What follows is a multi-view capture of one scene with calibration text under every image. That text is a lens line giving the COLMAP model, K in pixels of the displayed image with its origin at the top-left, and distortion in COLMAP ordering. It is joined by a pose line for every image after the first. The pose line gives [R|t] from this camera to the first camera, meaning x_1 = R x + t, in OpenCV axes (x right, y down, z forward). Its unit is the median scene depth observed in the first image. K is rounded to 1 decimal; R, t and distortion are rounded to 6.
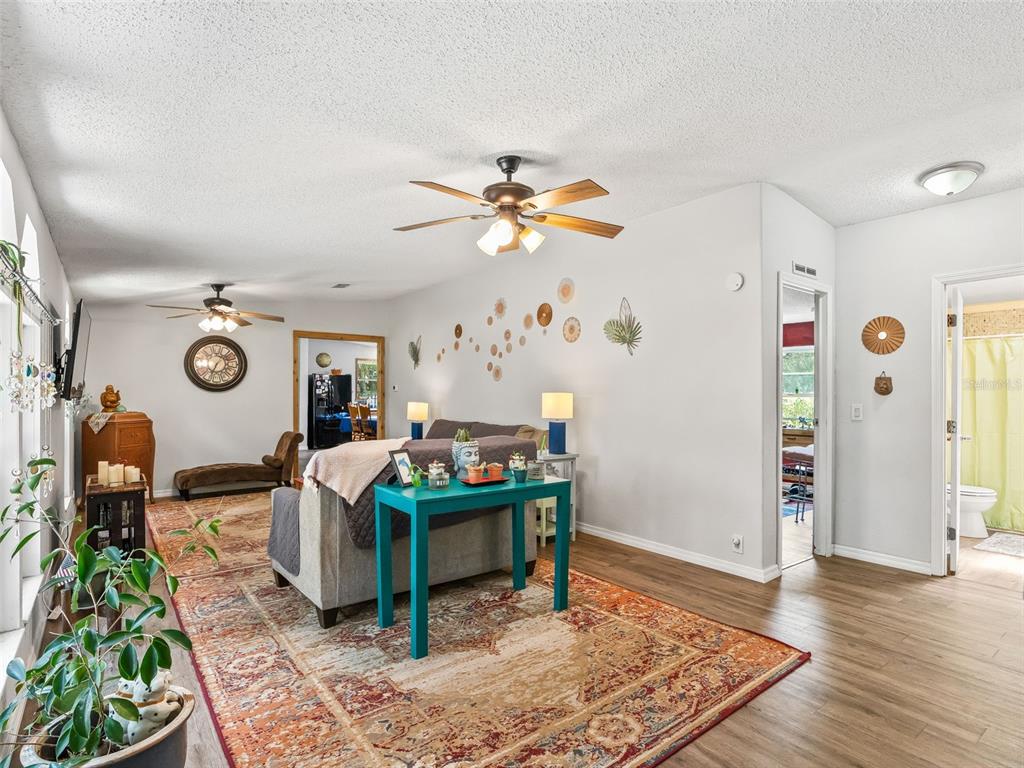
lens RADIAL K [[550.8, 0, 512.5], [0, 550.8, 400.6], [0, 0, 1]] dist [-0.047611, 0.017142]
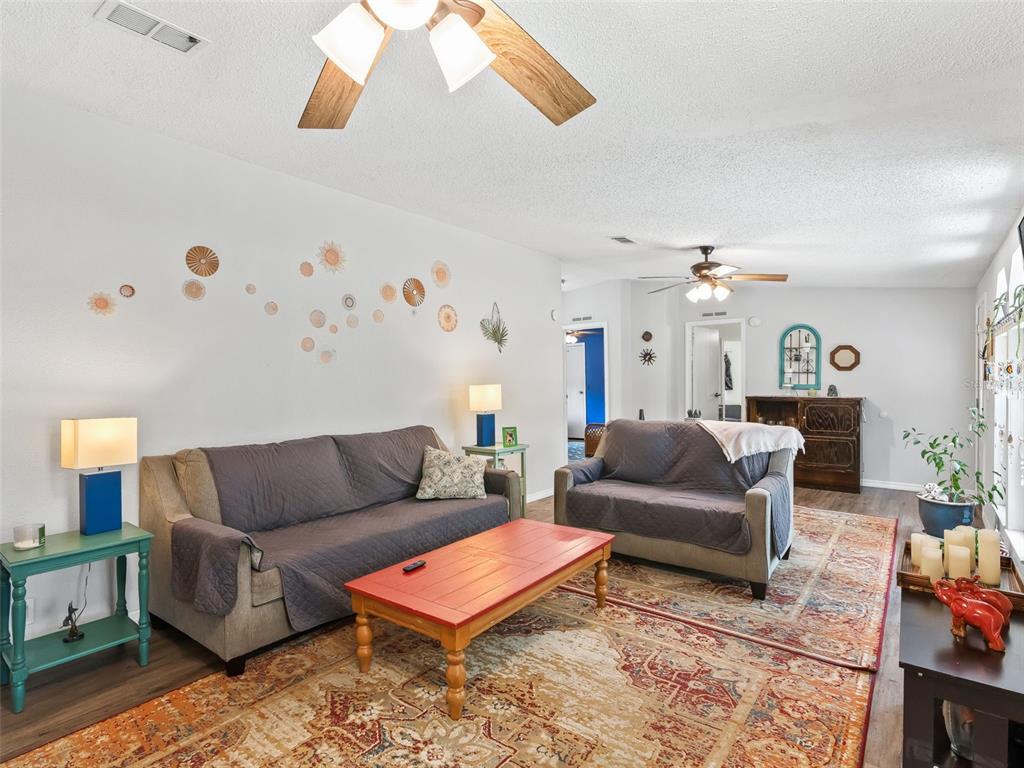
lens RADIAL K [[550.8, 0, 512.5], [0, 550.8, 400.6], [0, 0, 1]] dist [-0.047611, 0.017142]
pose [[-0.274203, -0.025157, 0.961343, -0.967658], [0.029009, 0.998986, 0.034416, -0.020996], [-0.961234, 0.037325, -0.273195, 1.352791]]
